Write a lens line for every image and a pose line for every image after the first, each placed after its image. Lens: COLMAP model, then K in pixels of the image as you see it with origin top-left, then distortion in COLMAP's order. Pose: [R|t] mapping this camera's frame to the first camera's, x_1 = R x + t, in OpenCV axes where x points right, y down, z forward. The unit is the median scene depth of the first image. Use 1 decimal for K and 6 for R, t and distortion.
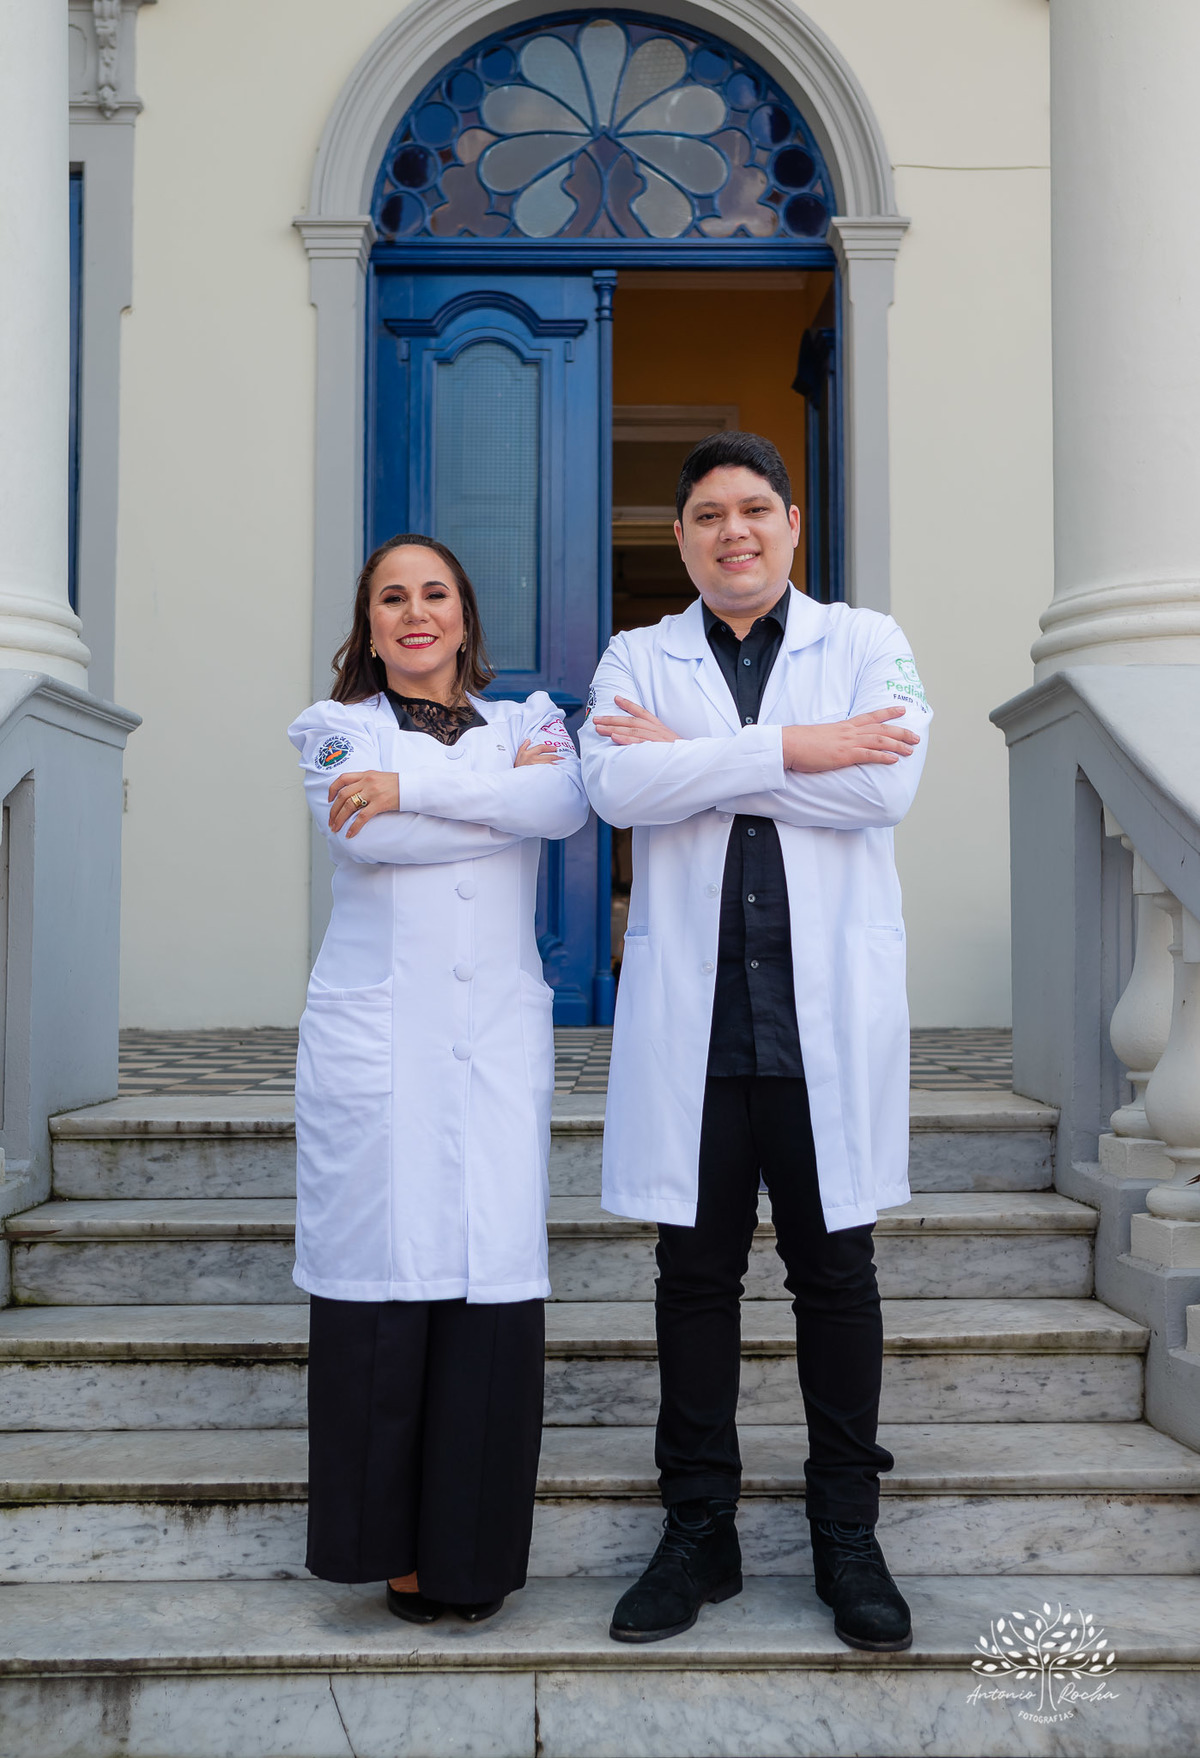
lens RADIAL K [[2123.7, 0, 628.1], [0, 2123.7, 840.3], [0, 0, 1]] dist [-0.036990, 0.207730]
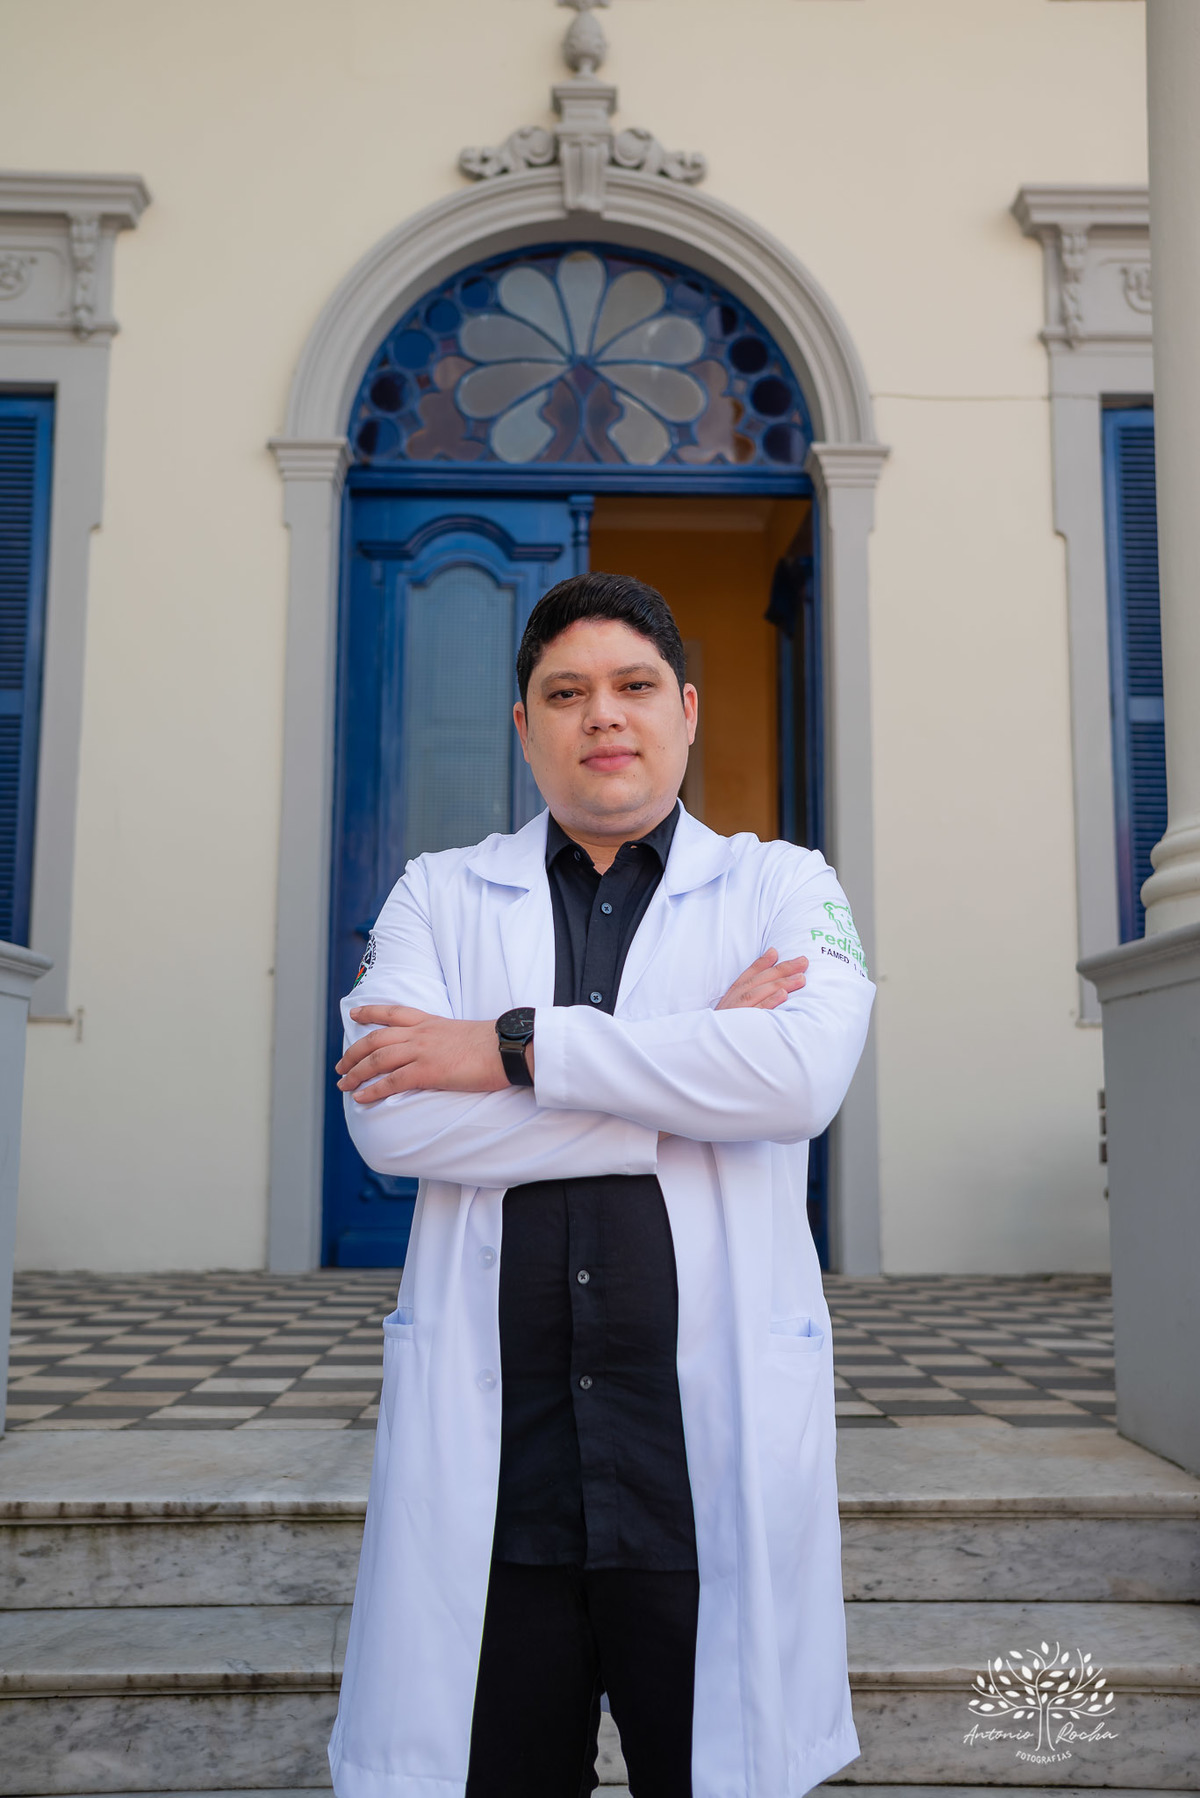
lens RADIAL K [[1875.2, 0, 593.1], [0, 1875.2, 876.5], [0, 0, 1]] dist [-0.035974, 0.246224]
pose [[0.999896, 0.007878, 0.012087, -0.015416], [-0.006800, 0.996204, -0.086782, -0.015553], [-0.012725, 0.086691, 0.996154, 0.146826]]
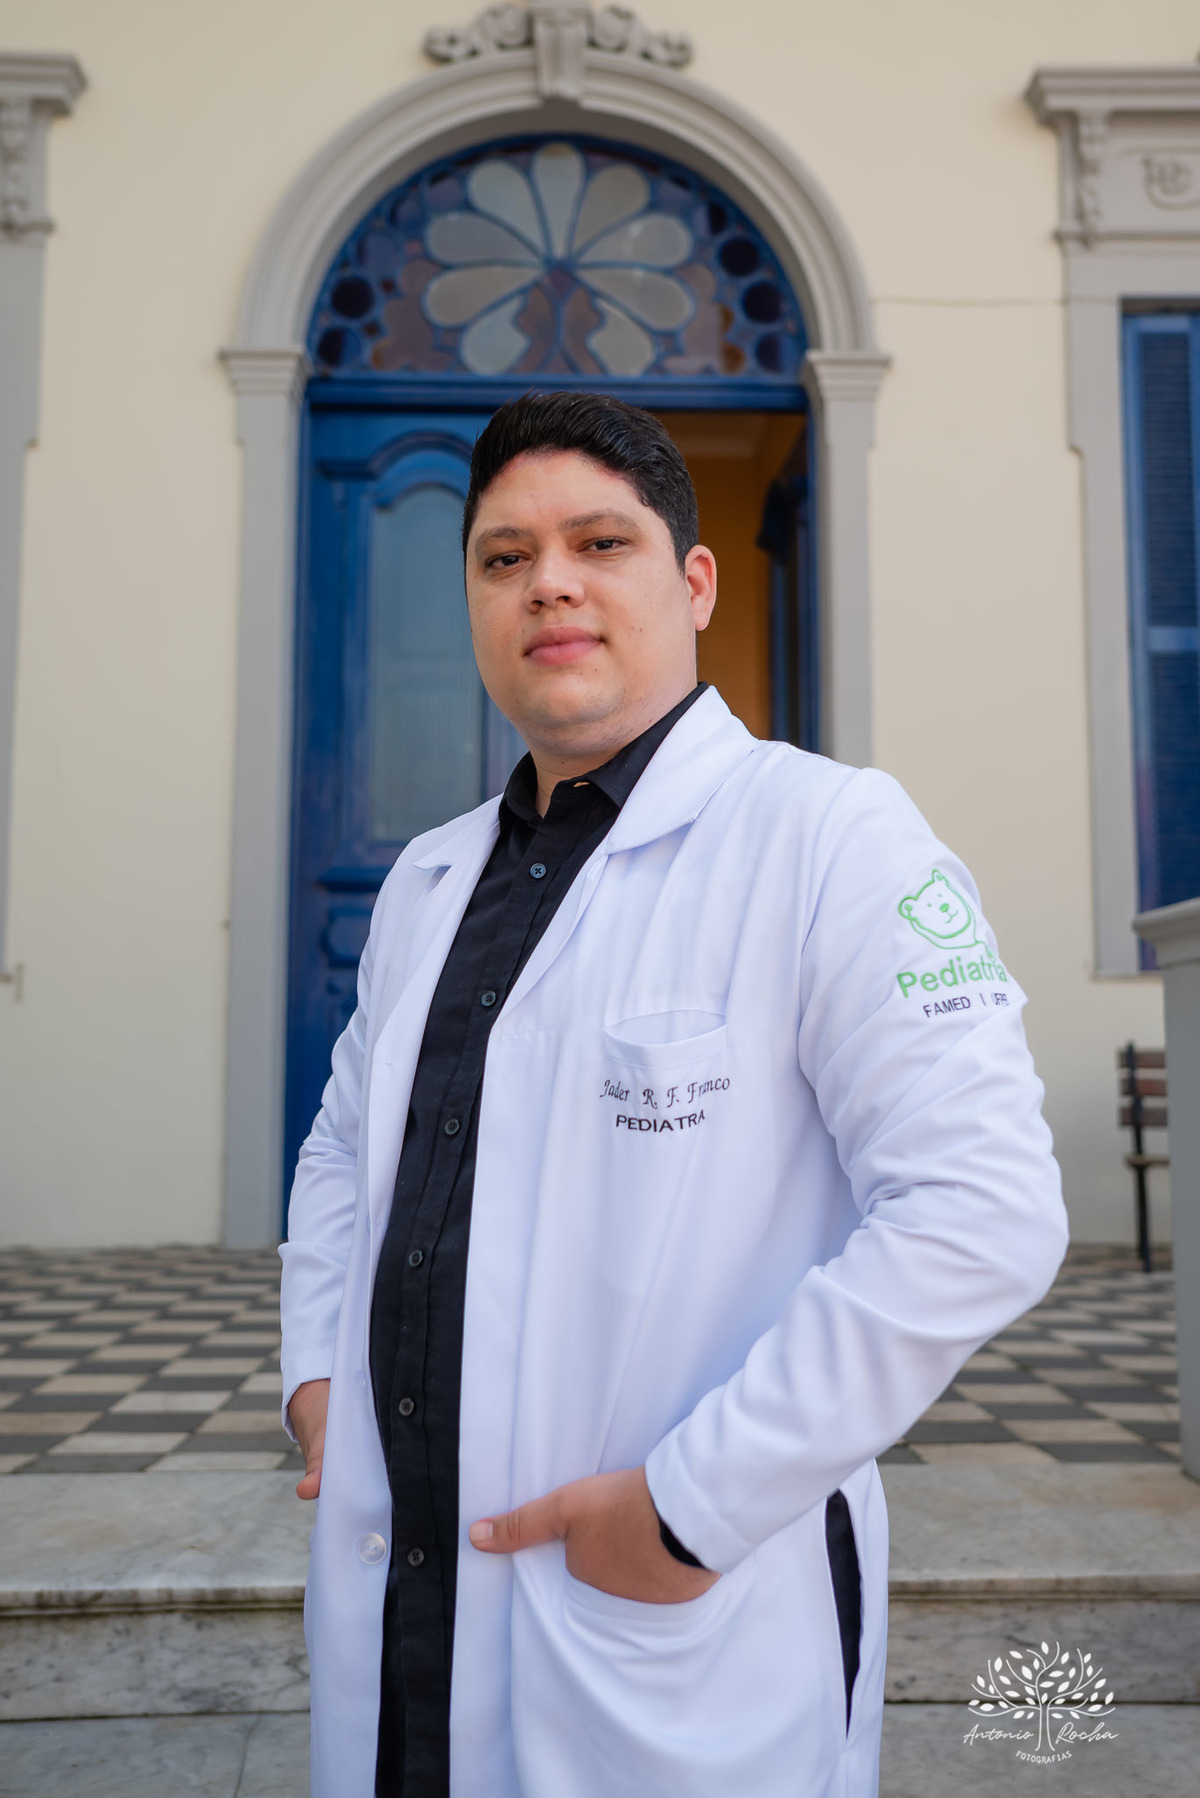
lens RADIAL K [[1875.2, 0, 593.1], [0, 1875.2, 876.5], [0, 0, 1]] dist [-0.035974, 0.246224]
pose [[0.999794, 0.003891, 0.019929, -0.012224], [-0.002738, 0.998340, -0.057533, -0.020651], [-0.020120, 0.057466, 0.998145, 0.206888]]
